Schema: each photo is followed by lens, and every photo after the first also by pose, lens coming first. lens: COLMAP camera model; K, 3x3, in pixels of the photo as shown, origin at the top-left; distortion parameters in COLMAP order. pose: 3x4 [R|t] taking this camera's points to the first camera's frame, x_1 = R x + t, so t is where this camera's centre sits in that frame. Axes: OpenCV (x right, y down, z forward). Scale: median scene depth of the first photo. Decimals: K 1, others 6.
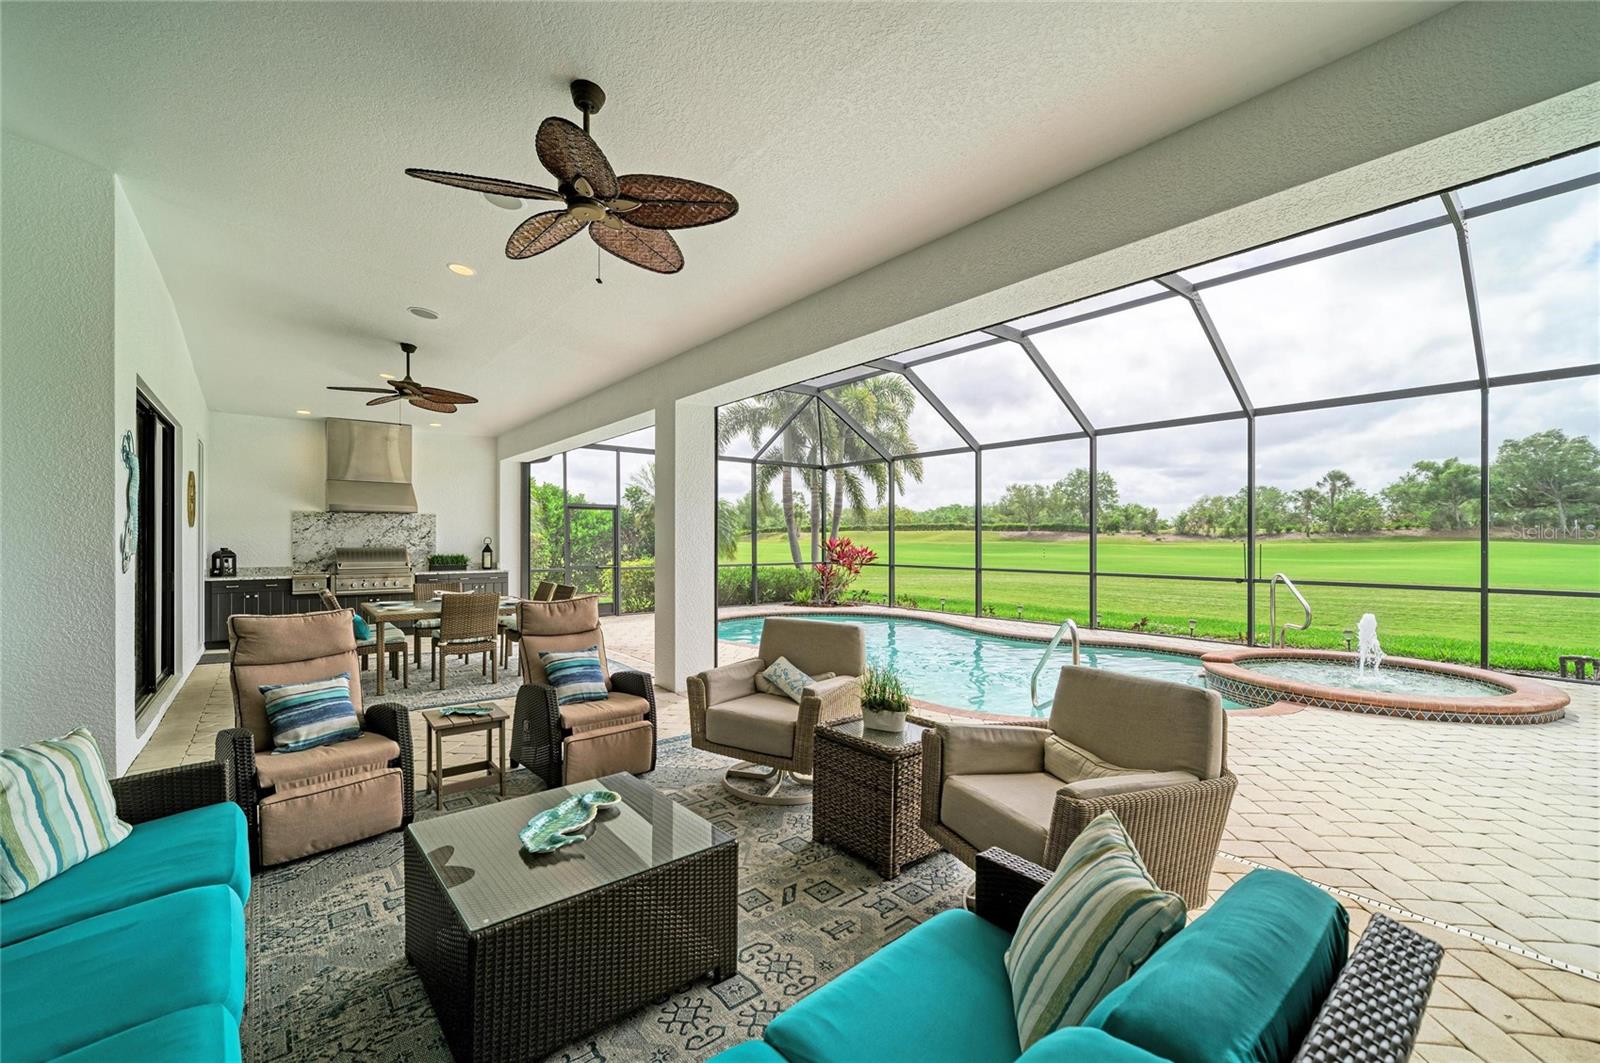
lens RADIAL K [[634.3, 0, 795.7], [0, 634.3, 539.1], [0, 0, 1]] dist [-0.006570, 0.000796]
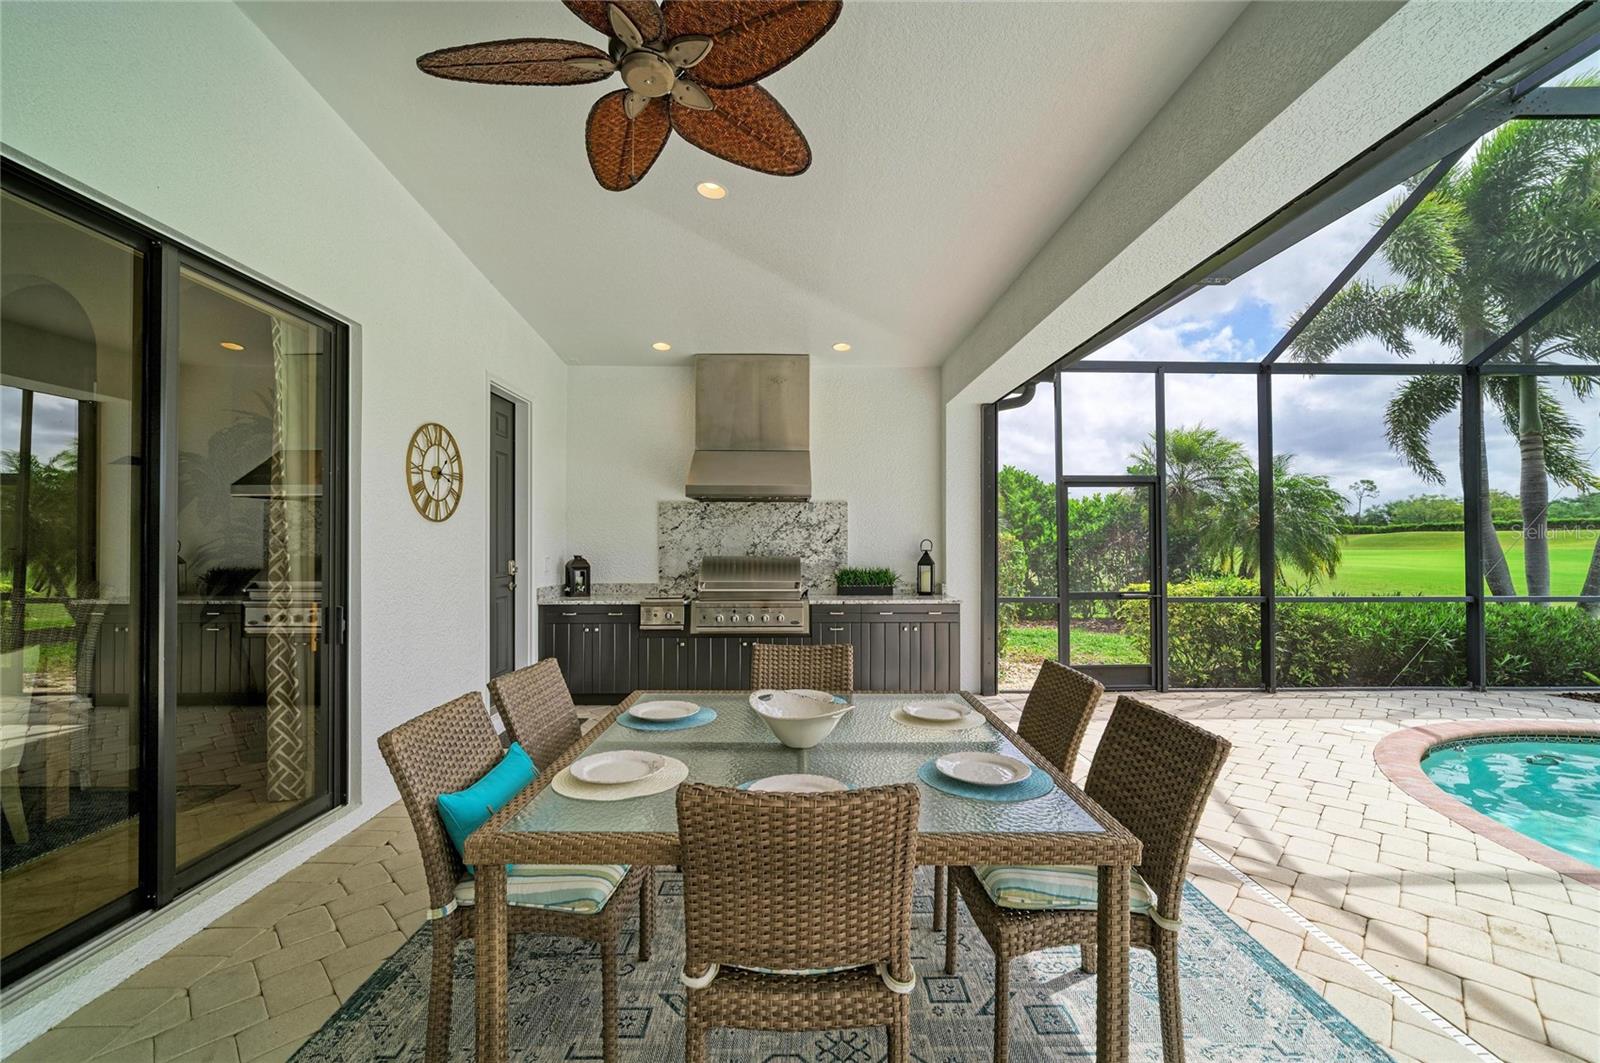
lens RADIAL K [[616.4, 0, 807.5], [0, 616.4, 538.9], [0, 0, 1]] dist [-0.016626, -0.000229]
pose [[0.780598, -0.006082, -0.625003, -0.193558], [0.002310, 0.999974, -0.006847, 0.000512], [0.625029, 0.003901, 0.780592, 0.433480]]
